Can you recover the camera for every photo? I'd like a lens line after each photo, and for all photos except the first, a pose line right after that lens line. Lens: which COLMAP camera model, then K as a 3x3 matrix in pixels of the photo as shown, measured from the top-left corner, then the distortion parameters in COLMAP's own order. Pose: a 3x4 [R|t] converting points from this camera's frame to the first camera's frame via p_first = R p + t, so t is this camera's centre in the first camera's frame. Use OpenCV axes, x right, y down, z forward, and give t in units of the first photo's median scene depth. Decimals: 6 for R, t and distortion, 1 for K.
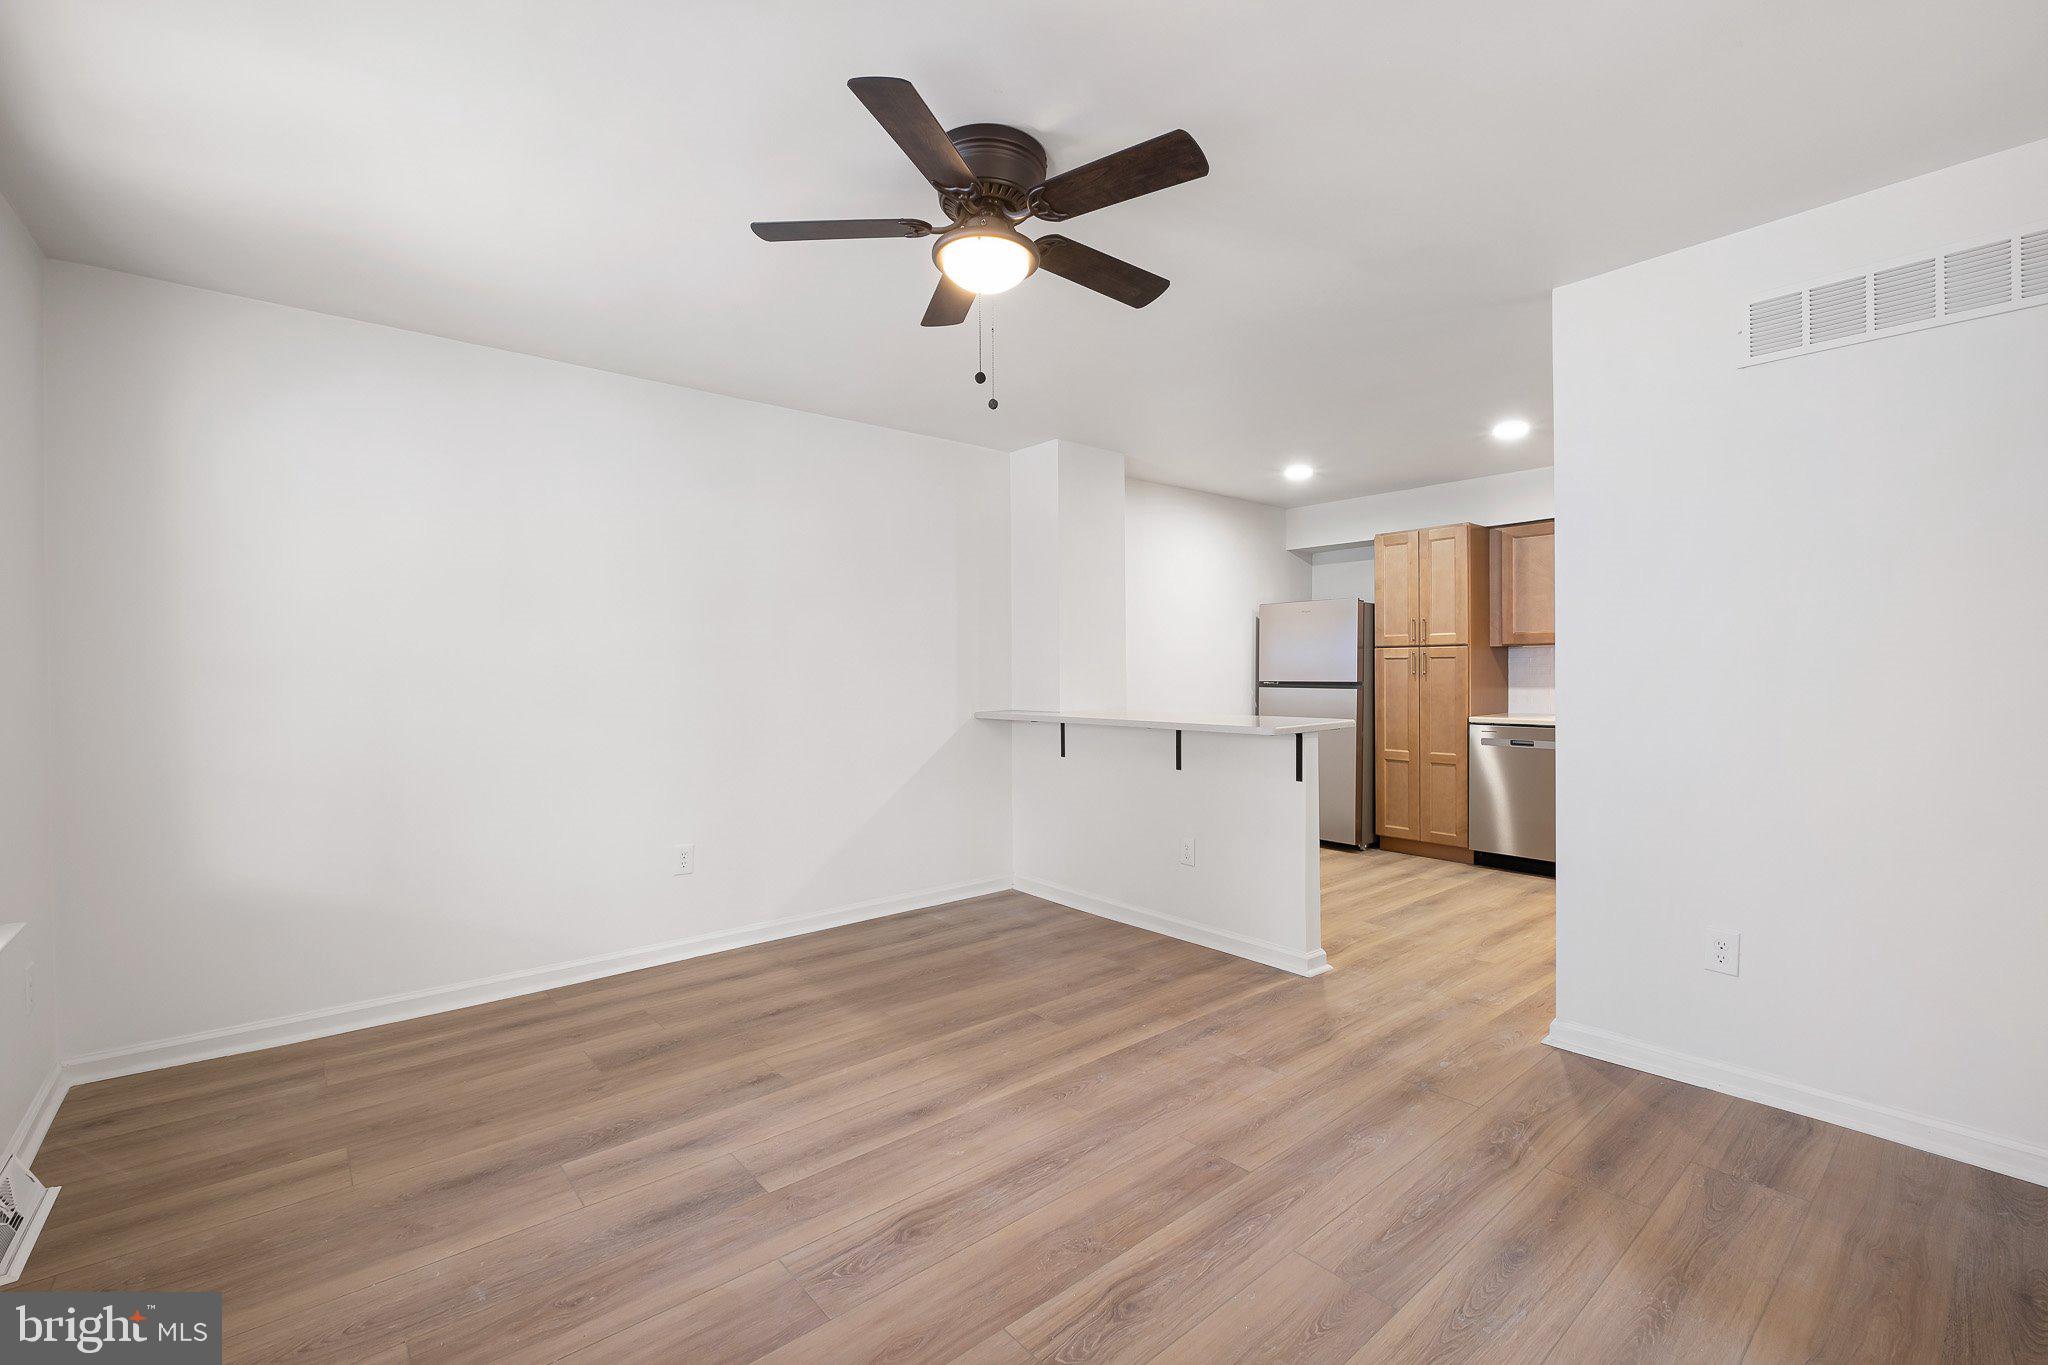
lens RADIAL K [[887.5, 0, 1011.2], [0, 887.5, 684.5], [0, 0, 1]] dist [-0.003623, -0.002070]
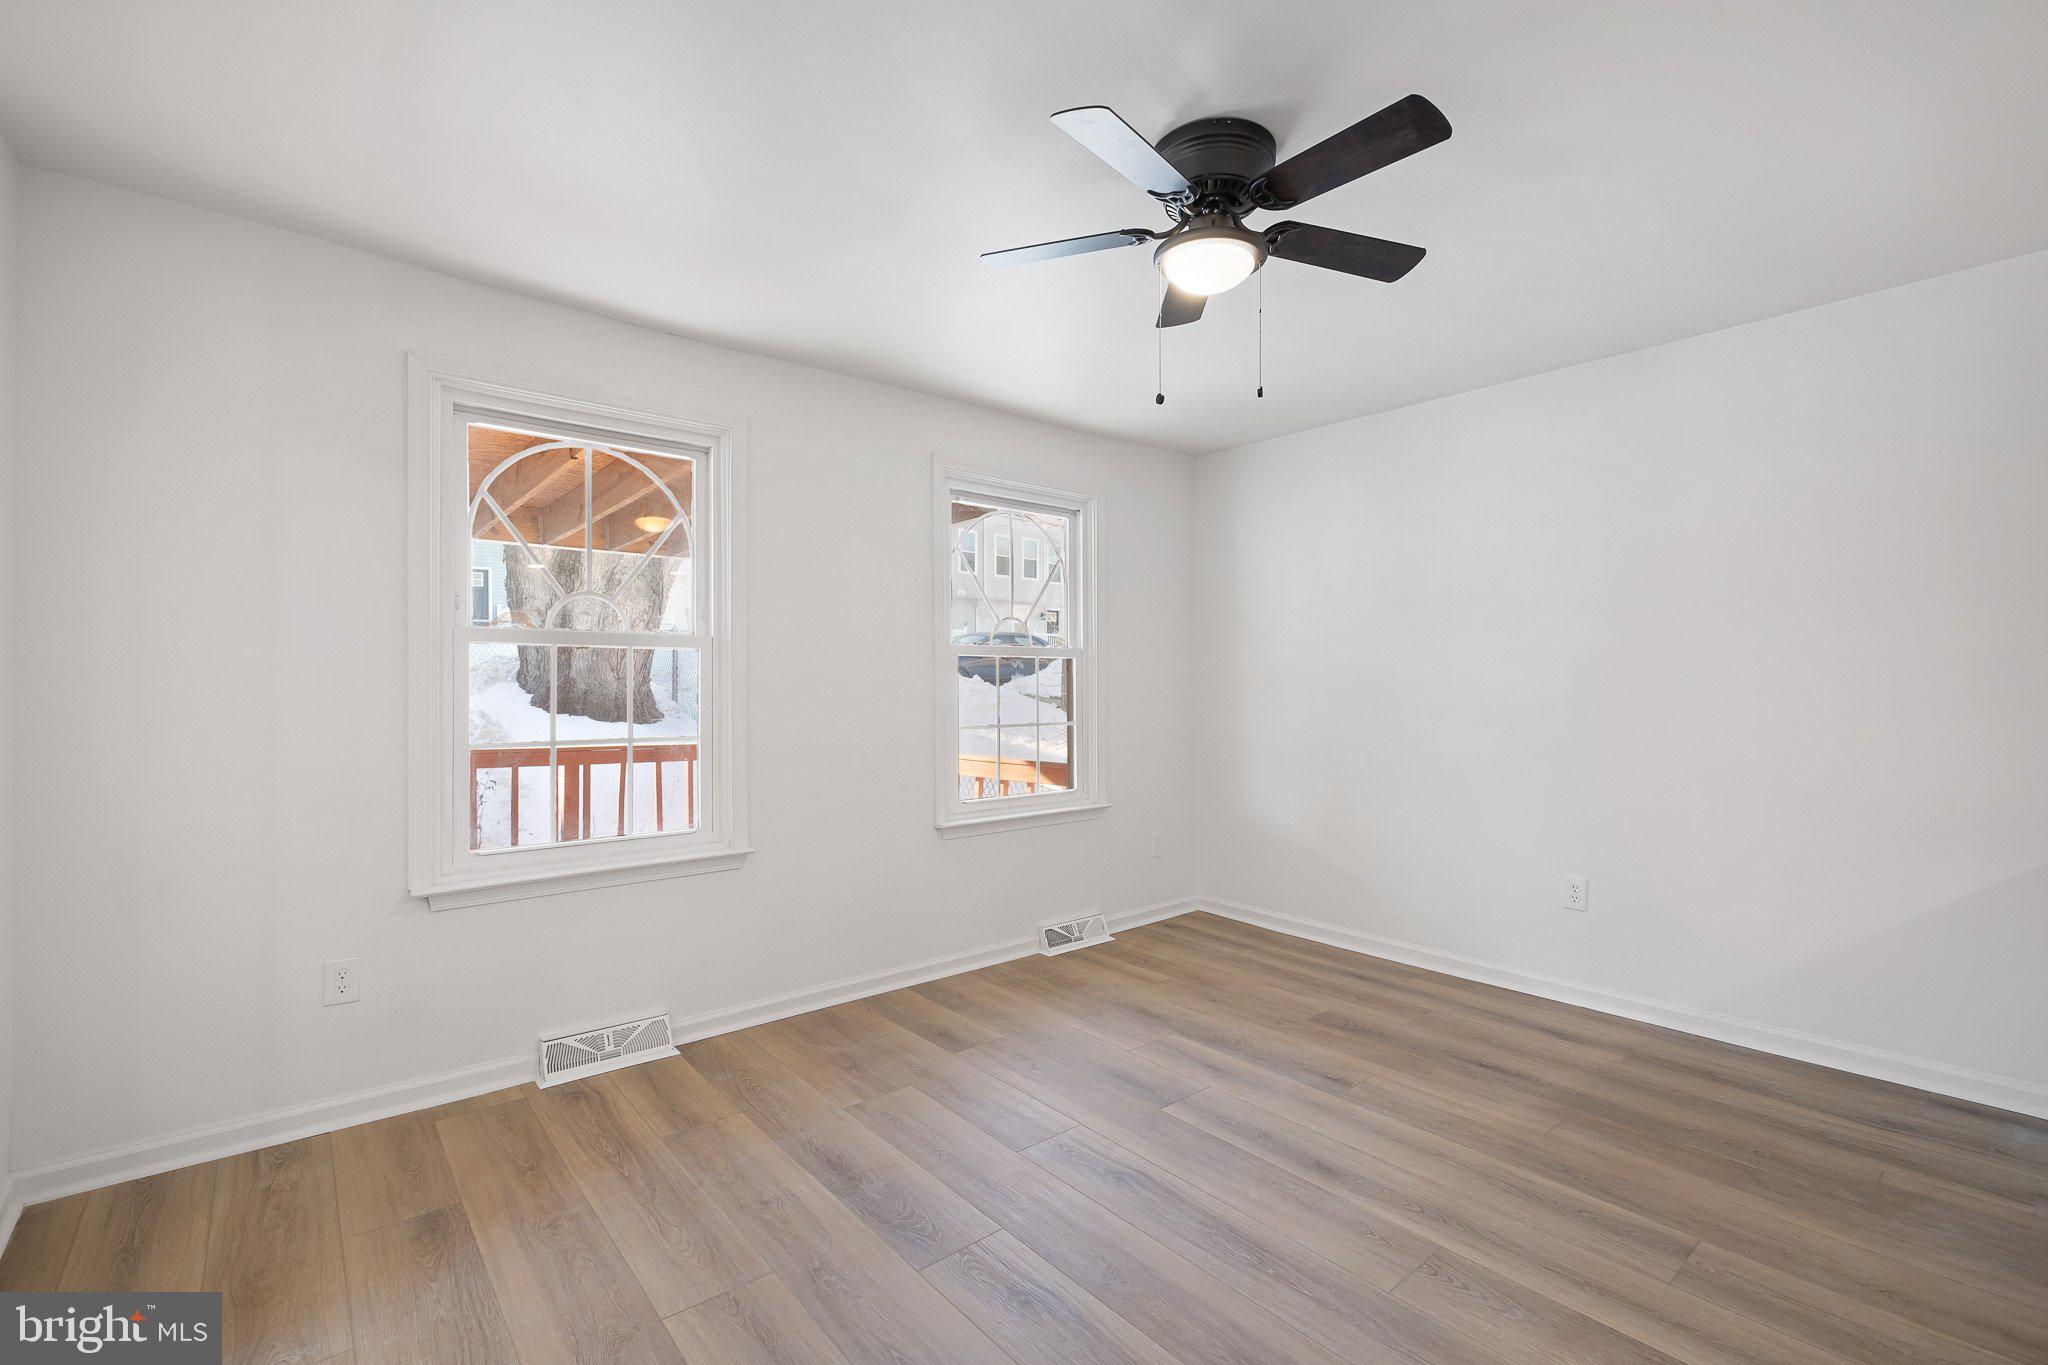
lens RADIAL K [[887.5, 0, 1027.8], [0, 887.5, 681.7], [0, 0, 1]] dist [-0.003623, -0.002070]
pose [[0.001768, 0.005853, -0.999981, 0.703519], [-0.018008, 0.999821, 0.005820, -0.013347], [0.999836, 0.017998, 0.001873, 0.602789]]
